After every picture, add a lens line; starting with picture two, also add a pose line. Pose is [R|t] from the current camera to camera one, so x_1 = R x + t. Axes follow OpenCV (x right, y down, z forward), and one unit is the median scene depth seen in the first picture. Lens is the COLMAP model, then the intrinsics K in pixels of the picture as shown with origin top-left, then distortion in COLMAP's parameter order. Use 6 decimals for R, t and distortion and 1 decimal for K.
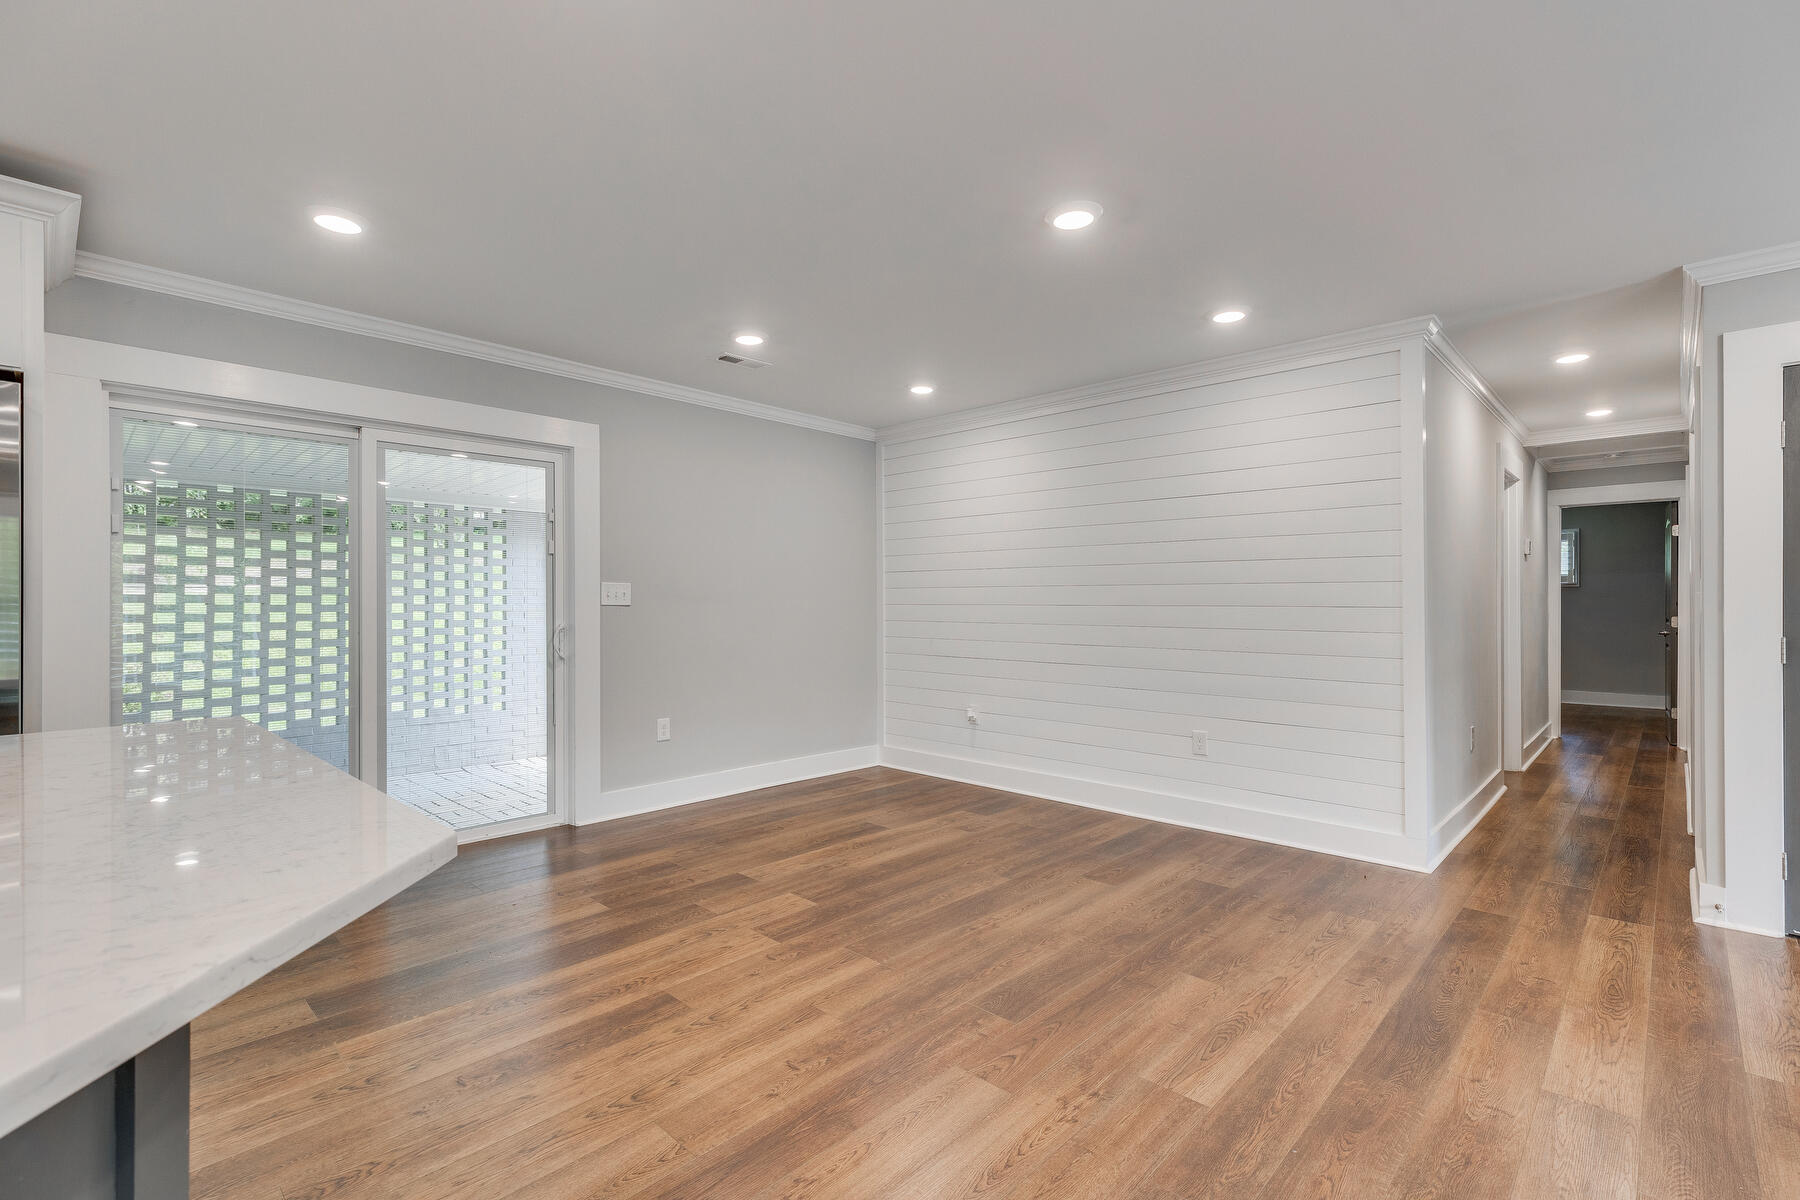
lens RADIAL K [[811.7, 0, 901.7], [0, 811.7, 597.8], [0, 0, 1]] dist [0.000323, 0.000008]
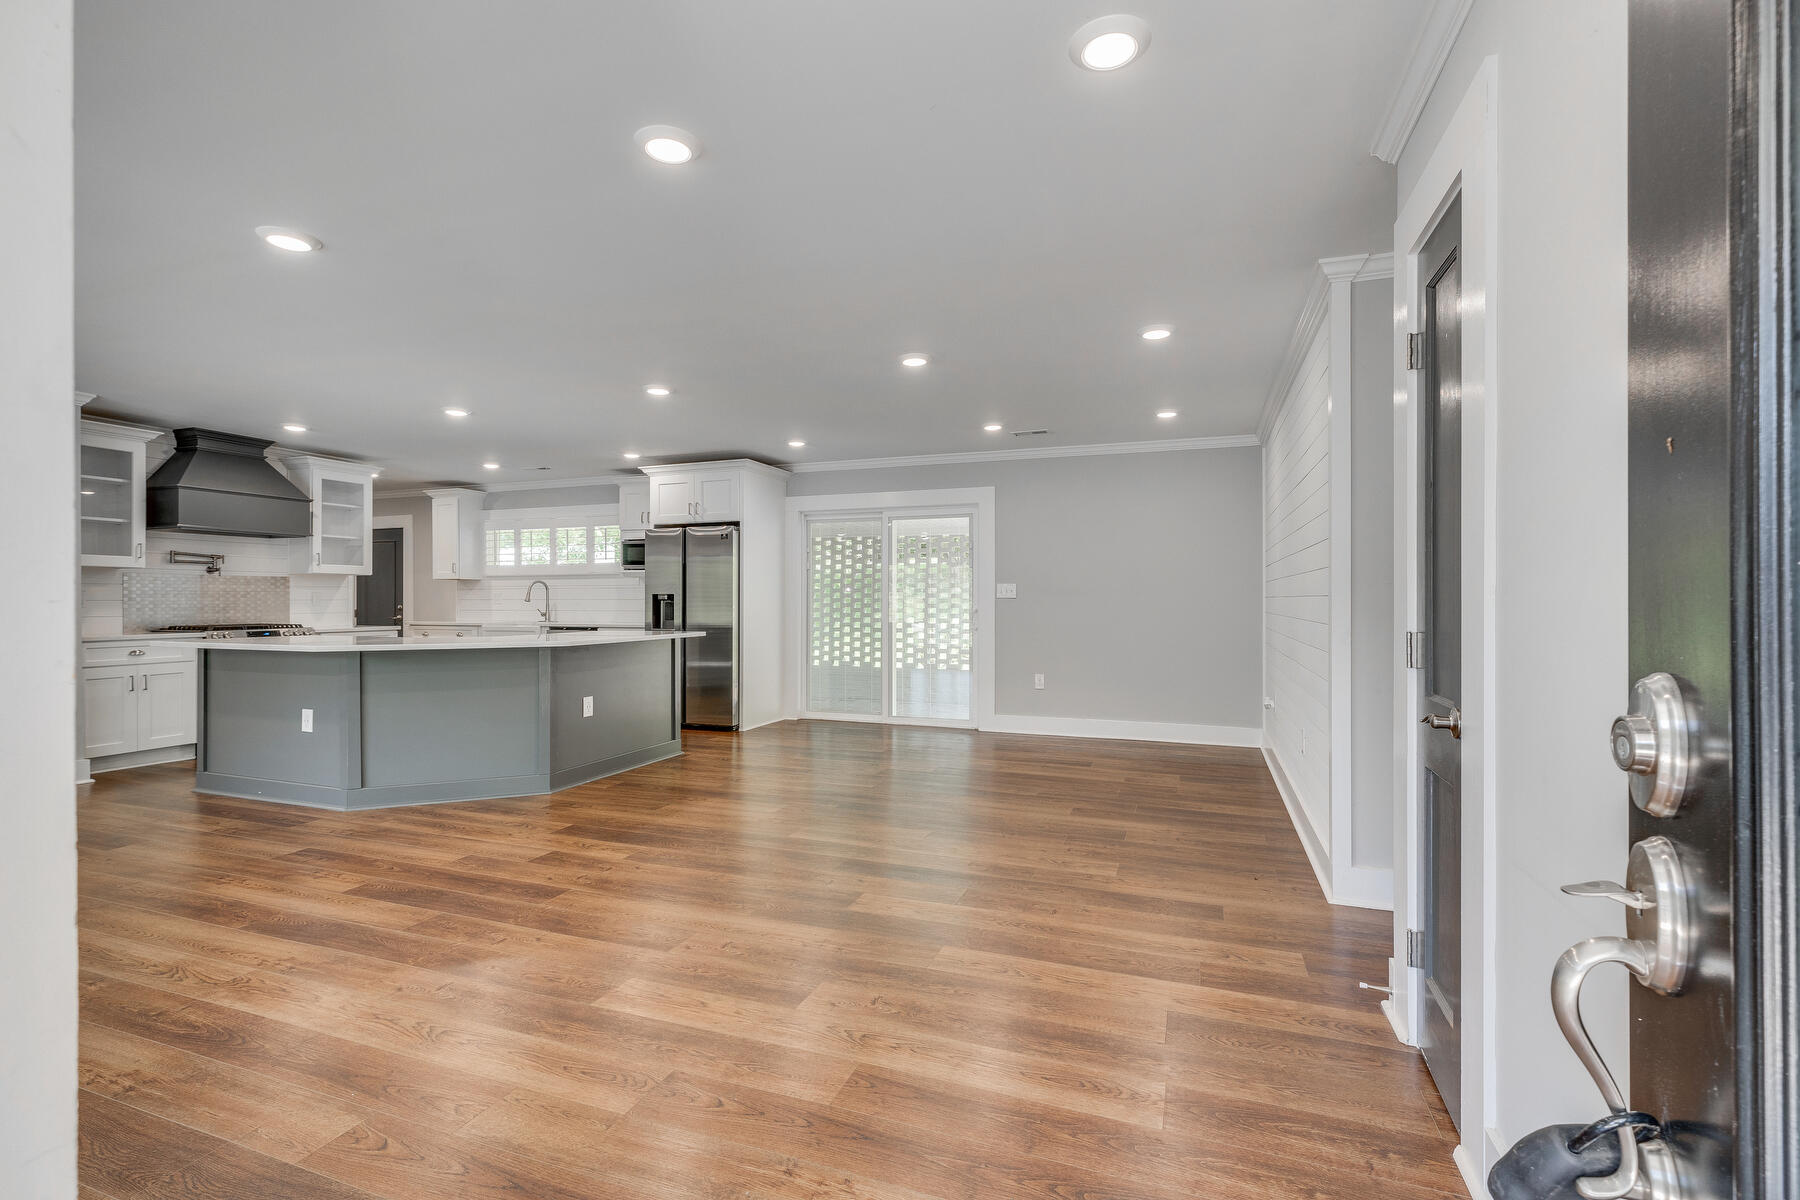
lens RADIAL K [[811.7, 0, 901.7], [0, 811.7, 597.8], [0, 0, 1]] dist [0.000323, 0.000008]
pose [[0.397132, -0.003204, -0.917756, 1.239611], [0.009747, 0.999952, 0.000726, 0.006771], [0.917710, -0.009234, 0.397144, 0.229888]]
